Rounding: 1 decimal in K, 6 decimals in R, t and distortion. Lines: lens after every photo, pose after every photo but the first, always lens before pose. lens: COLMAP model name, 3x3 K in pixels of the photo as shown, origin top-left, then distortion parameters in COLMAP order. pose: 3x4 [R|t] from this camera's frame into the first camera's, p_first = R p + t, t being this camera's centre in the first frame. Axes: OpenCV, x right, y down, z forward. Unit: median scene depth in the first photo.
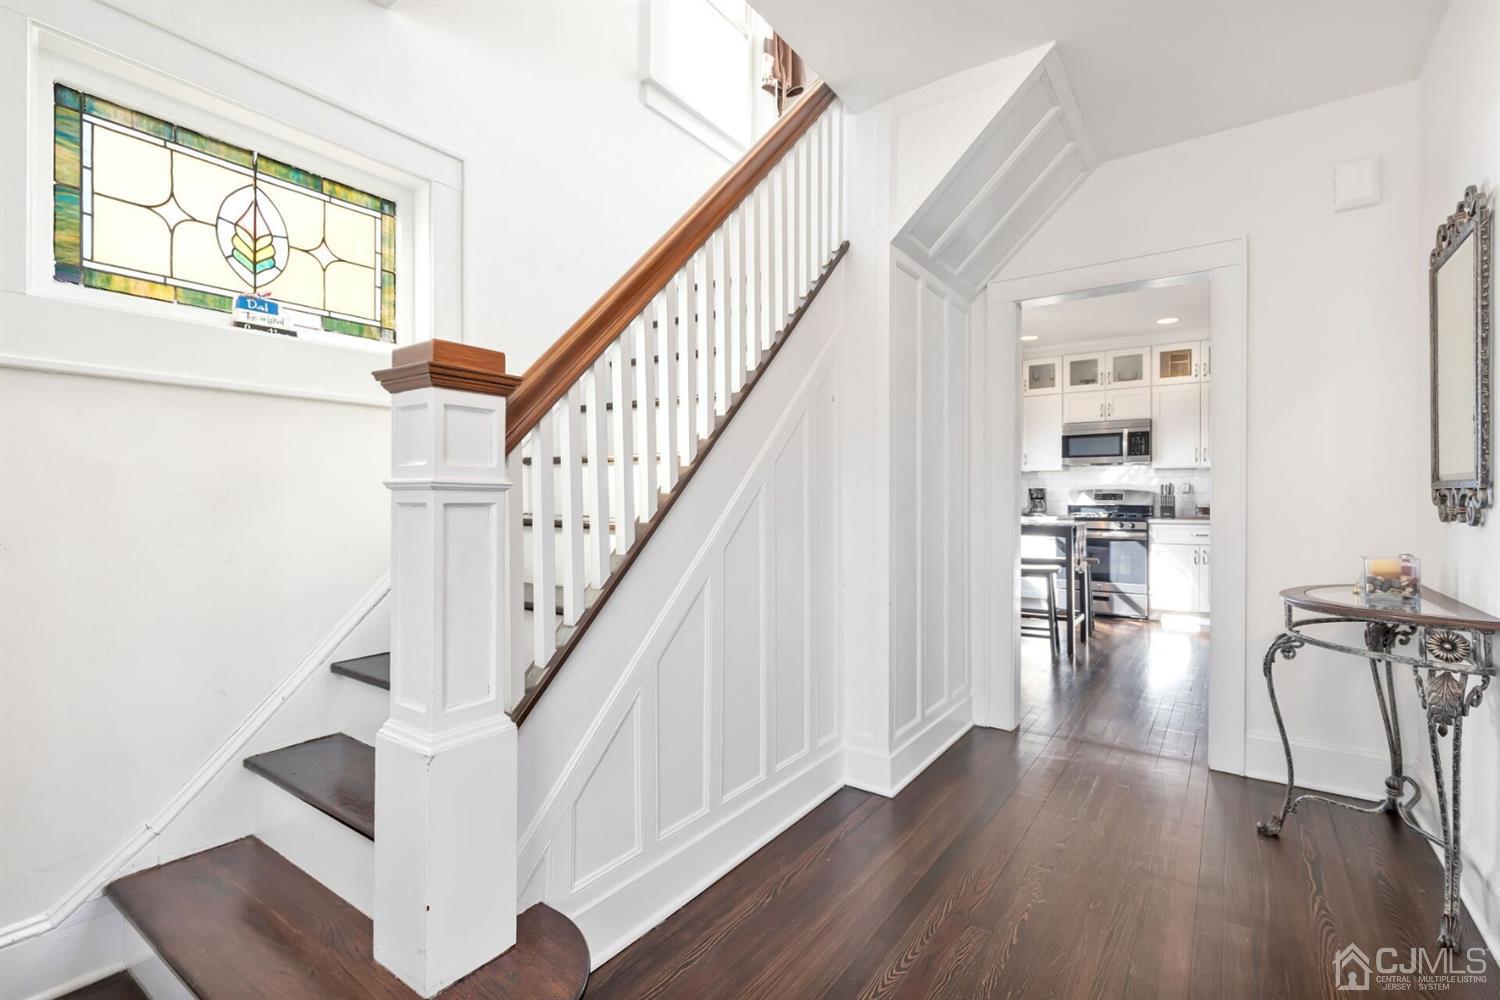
lens RADIAL K [[681.2, 0, 755.5], [0, 681.2, 502.7], [0, 0, 1]] dist [-0.000092, 0.000006]
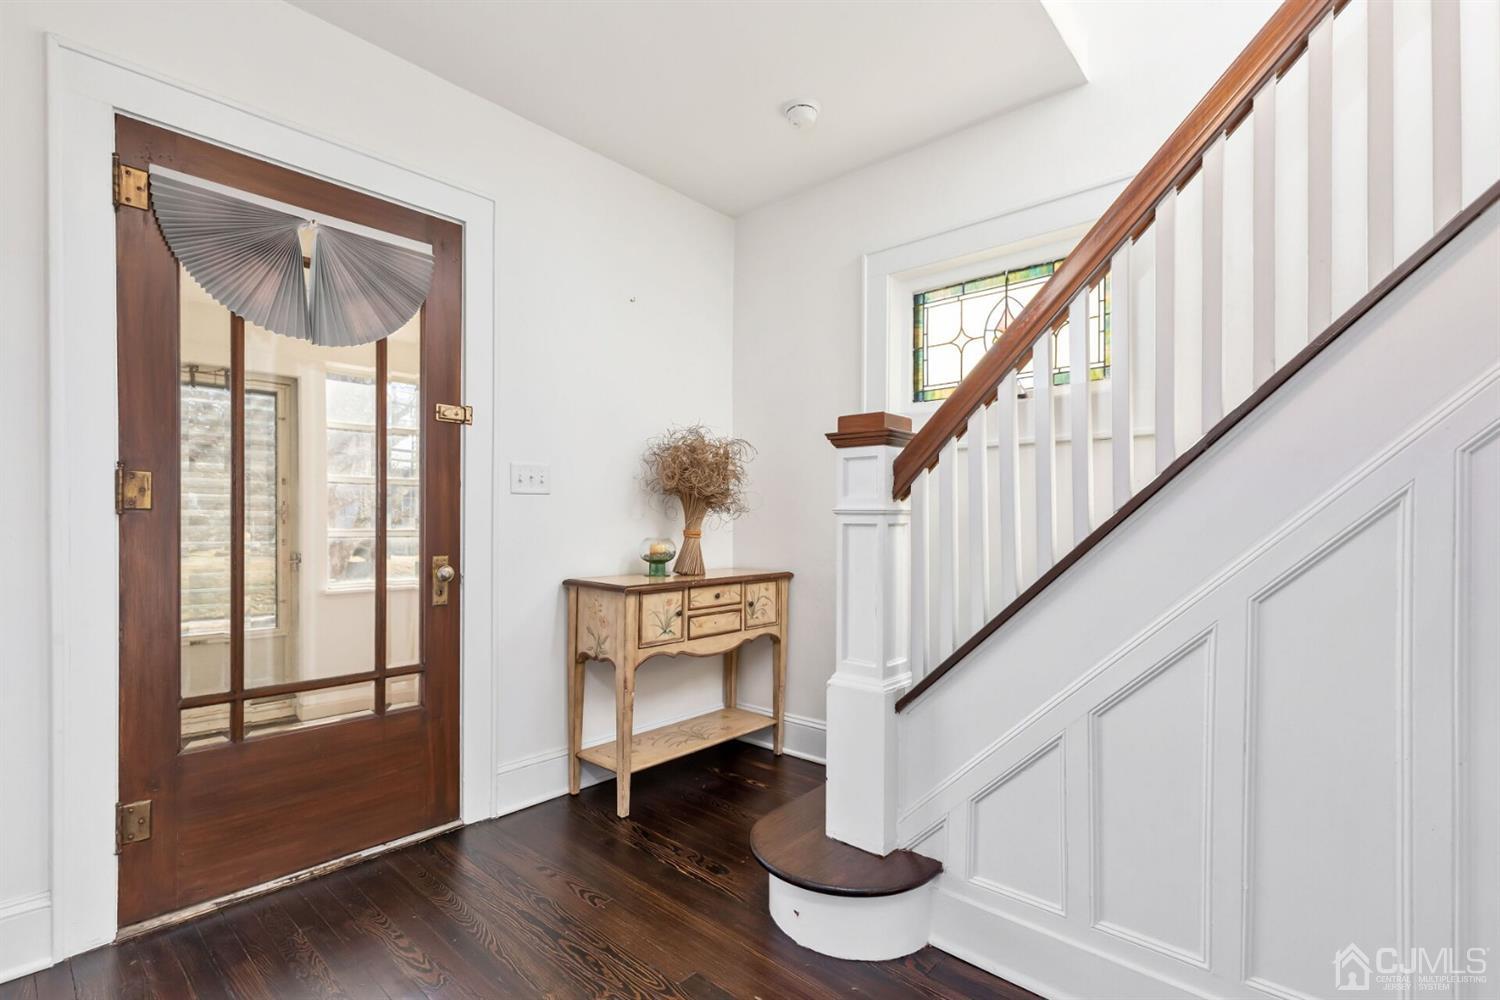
lens RADIAL K [[700.0, 0, 756.0], [0, 700.0, 525.9], [0, 0, 1]] dist [-0.000268, 0.000268]
pose [[-0.120179, 0.006193, -0.992733, 0.892657], [-0.009780, 0.999925, 0.007422, -0.003177], [0.992704, 0.010601, -0.120110, 0.799636]]
